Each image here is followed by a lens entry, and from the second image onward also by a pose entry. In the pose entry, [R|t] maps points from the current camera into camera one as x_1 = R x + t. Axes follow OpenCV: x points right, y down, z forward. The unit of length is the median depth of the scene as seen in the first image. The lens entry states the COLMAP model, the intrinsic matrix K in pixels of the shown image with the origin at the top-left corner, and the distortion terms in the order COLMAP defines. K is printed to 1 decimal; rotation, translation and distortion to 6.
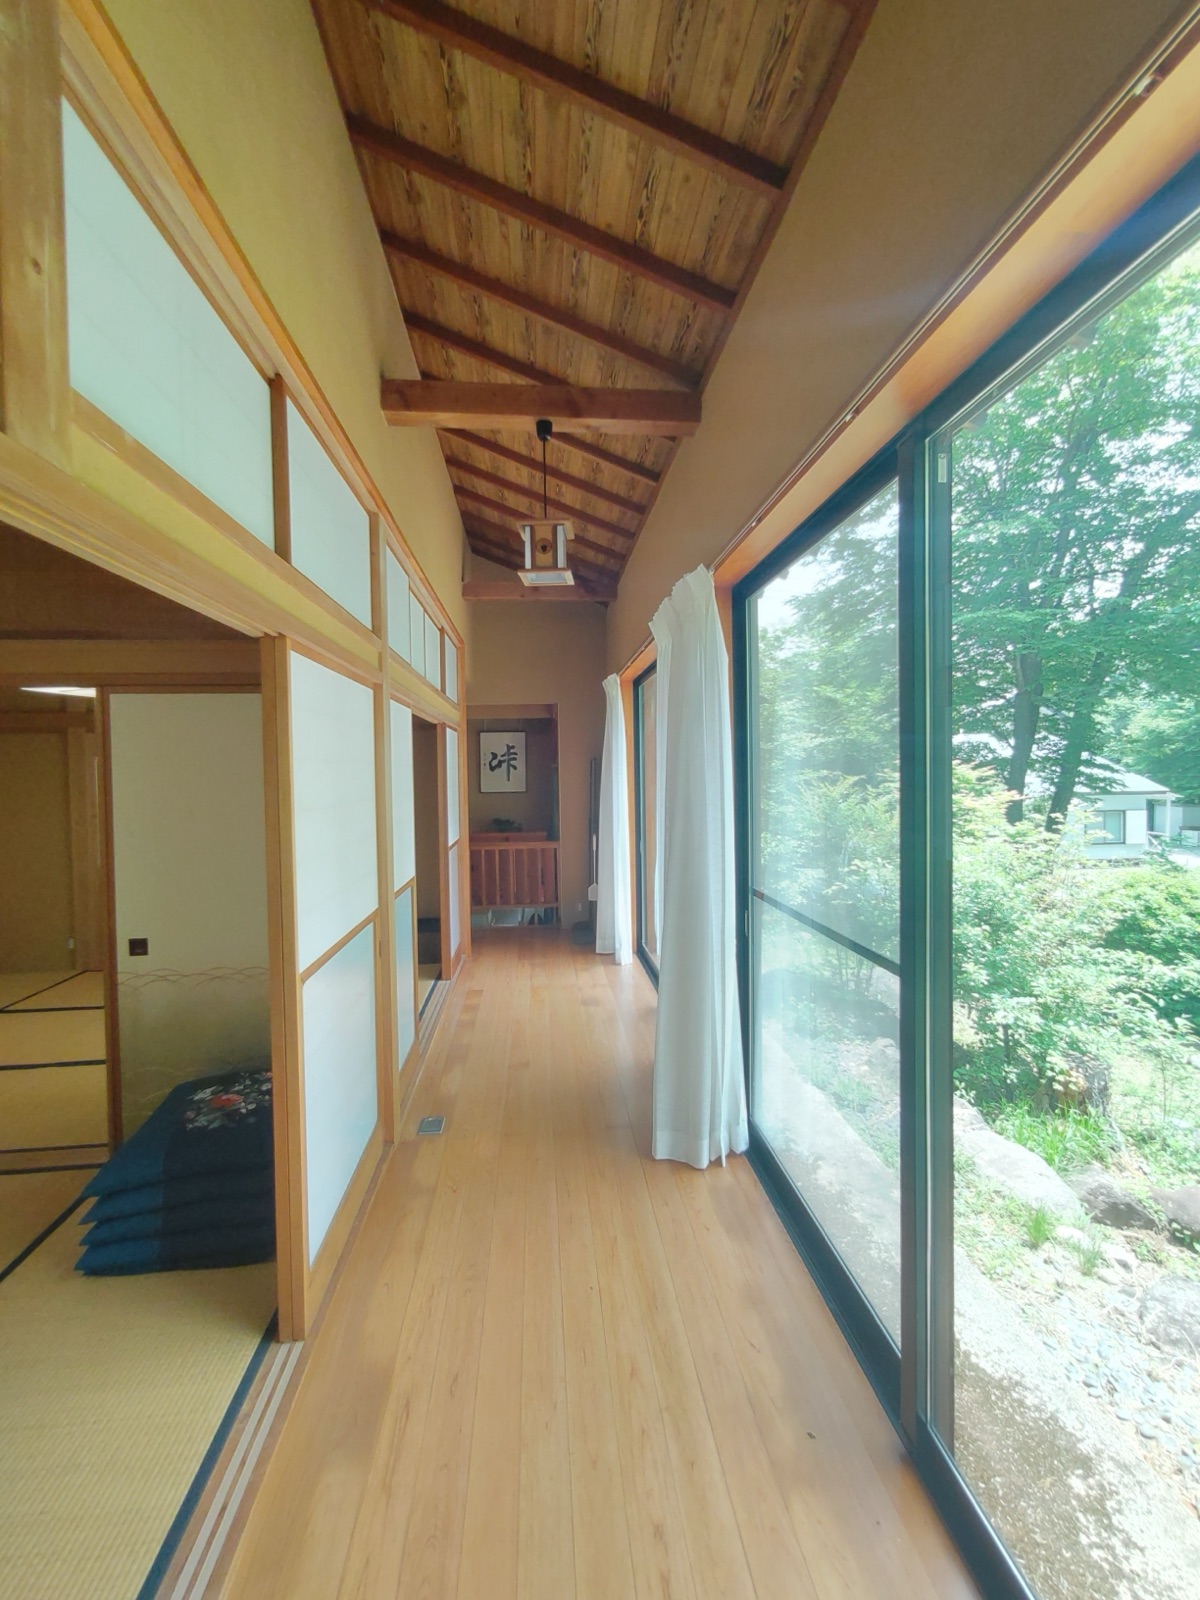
lens RADIAL K [[680.7, 0, 601.1], [0, 680.7, 796.1], [0, 0, 1]] dist [0.002743, -0.000926]
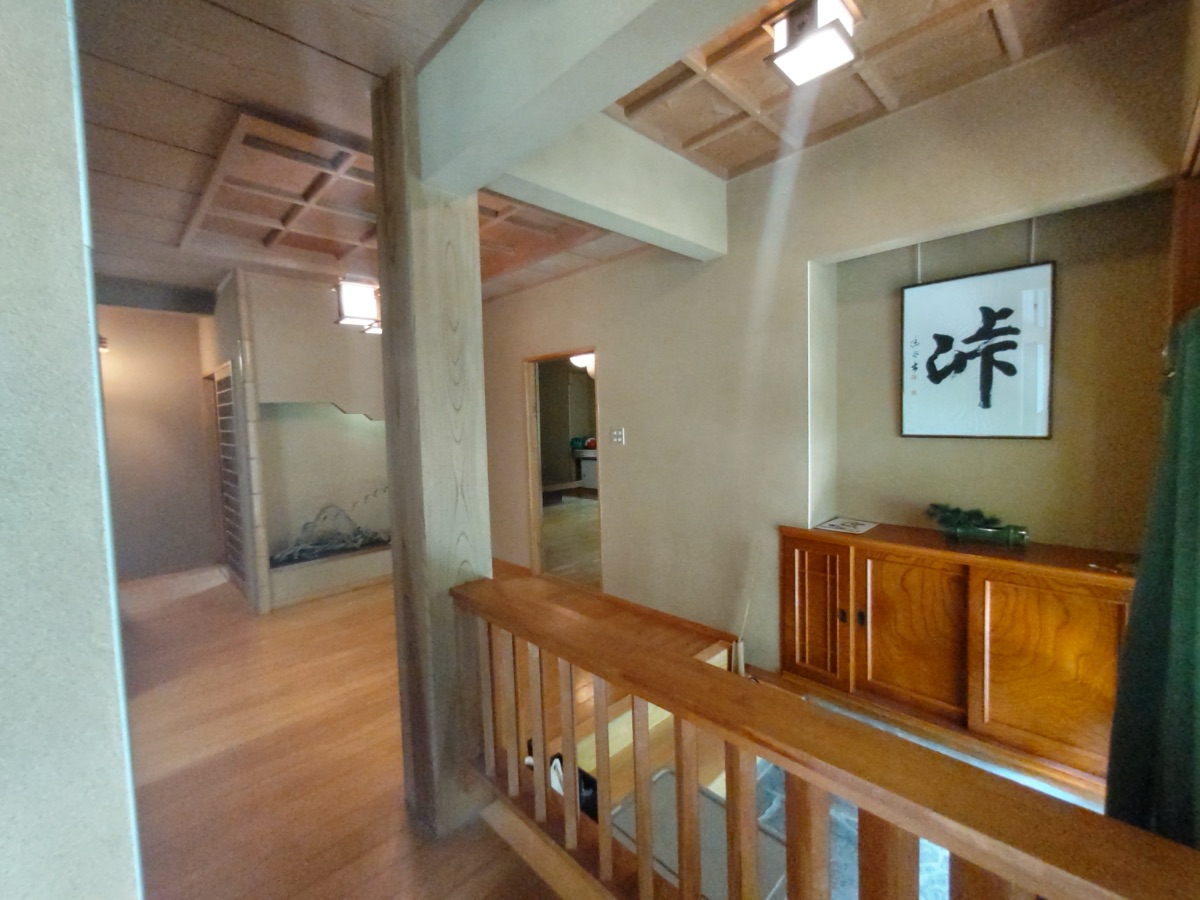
lens RADIAL K [[510.5, 0, 599.7], [0, 510.5, 449.6], [0, 0, 1]] dist [0.002743, -0.000926]
pose [[0.623462, 0.047181, -0.780429, -0.048439], [-0.005835, 0.998431, 0.055699, -0.013339], [0.781832, -0.030173, 0.622758, 0.662061]]
